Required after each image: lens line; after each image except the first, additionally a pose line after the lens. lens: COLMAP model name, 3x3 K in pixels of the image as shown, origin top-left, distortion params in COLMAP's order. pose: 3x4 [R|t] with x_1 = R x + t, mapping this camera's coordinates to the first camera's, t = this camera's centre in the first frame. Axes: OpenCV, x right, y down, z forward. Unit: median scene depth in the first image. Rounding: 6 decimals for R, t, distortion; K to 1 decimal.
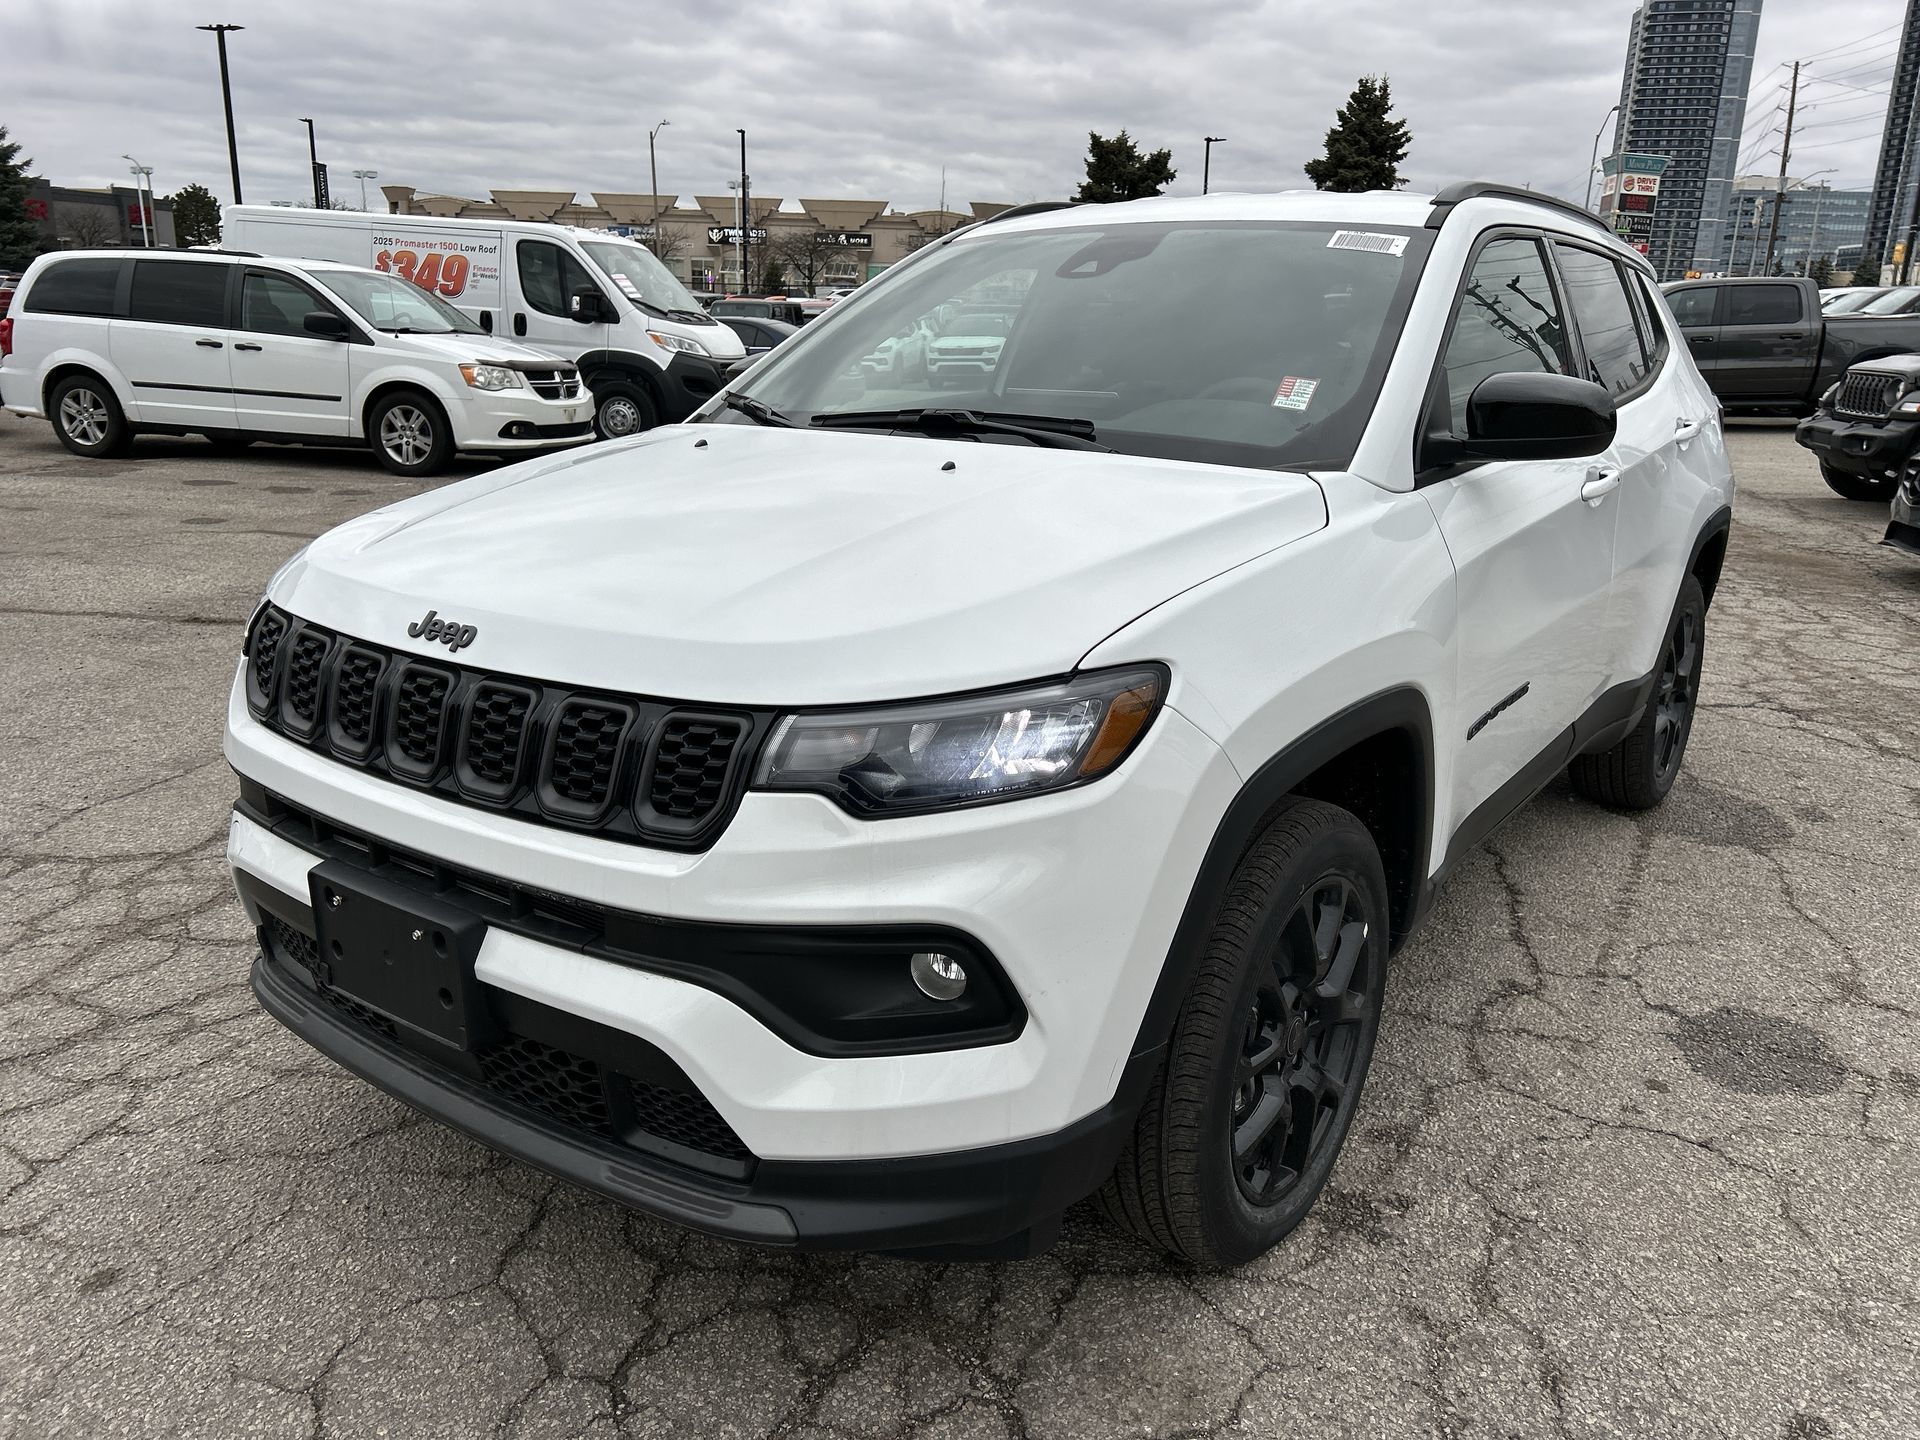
lens RADIAL K [[1432.8, 0, 972.0], [0, 1432.8, 726.1], [0, 0, 1]] dist [0.062962, -0.064715]
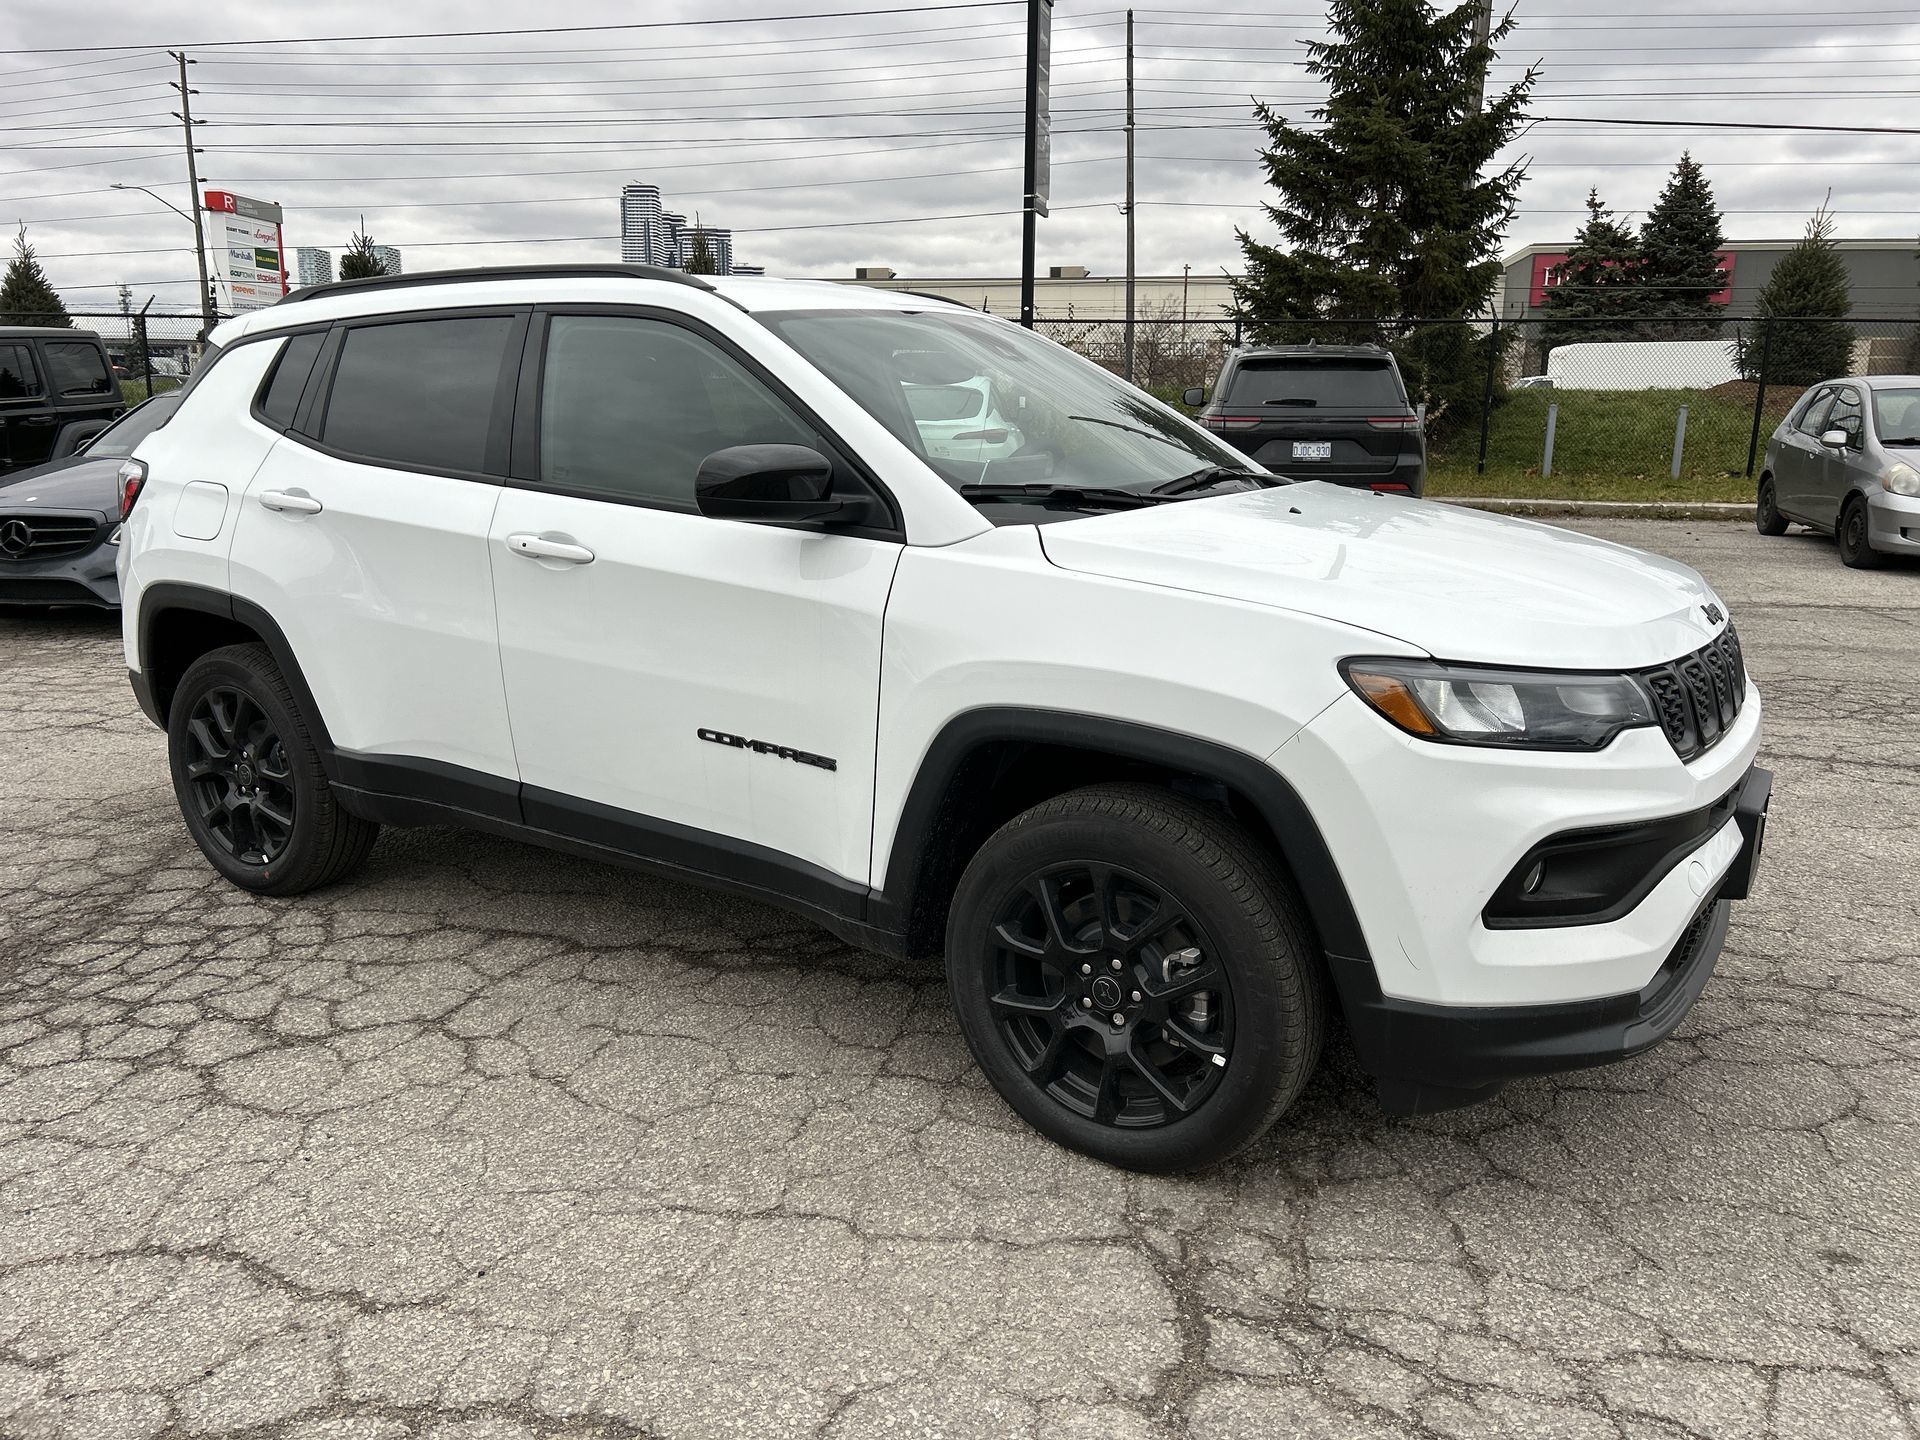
lens RADIAL K [[1432.8, 0, 954.6], [0, 1432.8, 726.4], [0, 0, 1]] dist [0.062962, -0.064715]
pose [[-0.061046, -0.240369, 0.968760, -1.119197], [0.268284, 0.930902, 0.247881, -0.334520], [-0.961404, 0.275035, 0.007660, 1.111471]]
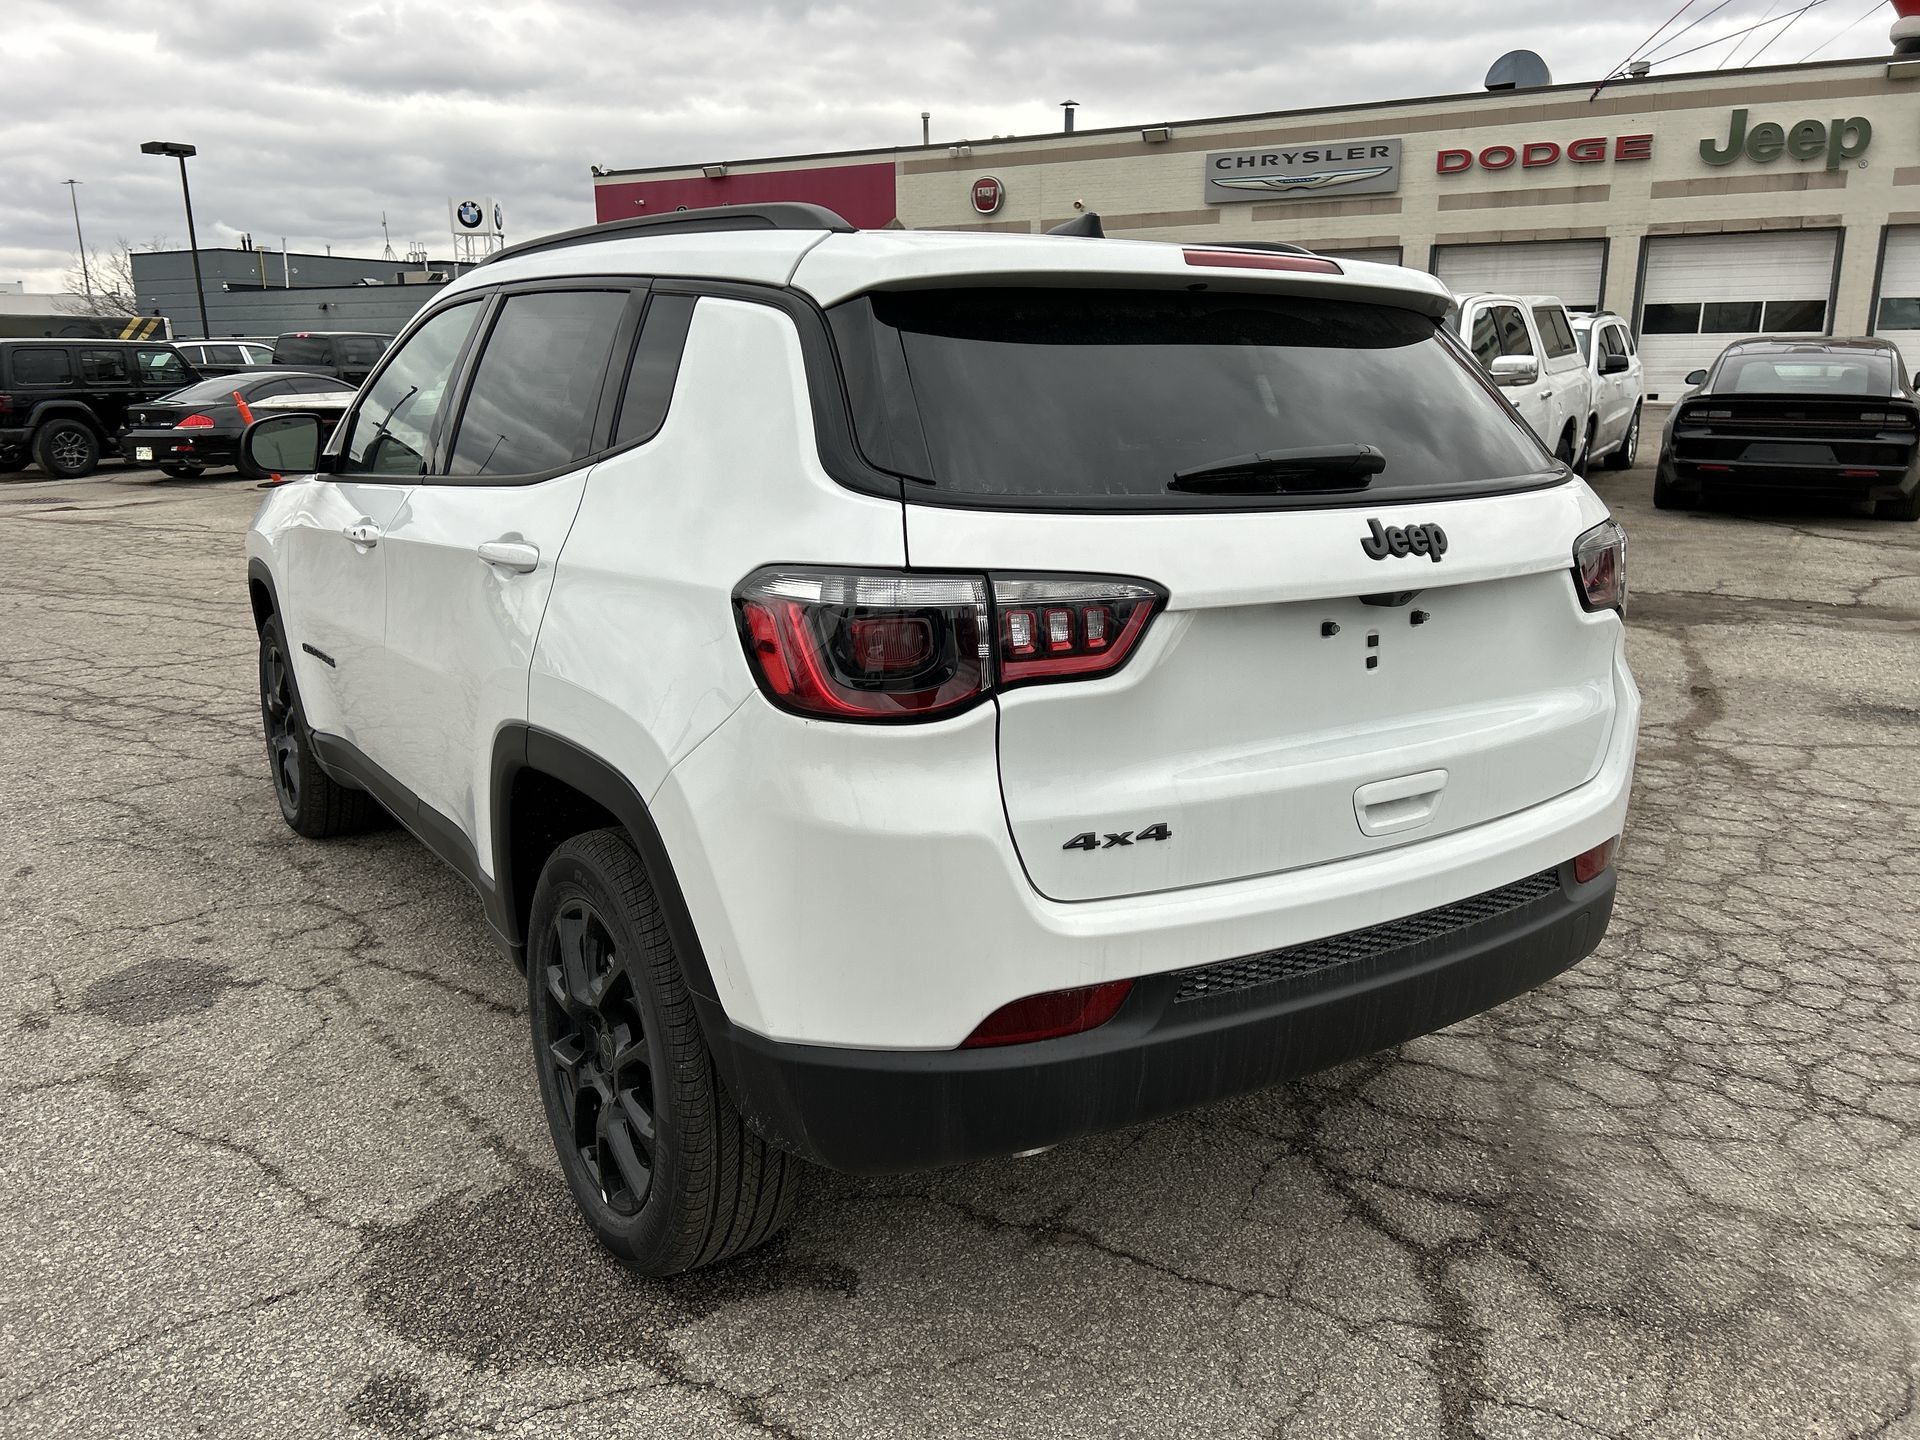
lens RADIAL K [[1432.8, 0, 945.4], [0, 1432.8, 723.0], [0, 0, 1]] dist [0.062962, -0.064715]
pose [[-0.345648, 0.204452, -0.915820, 1.315083], [-0.266278, 0.914485, 0.304652, -0.488779], [0.899791, 0.349165, -0.261649, 1.753788]]
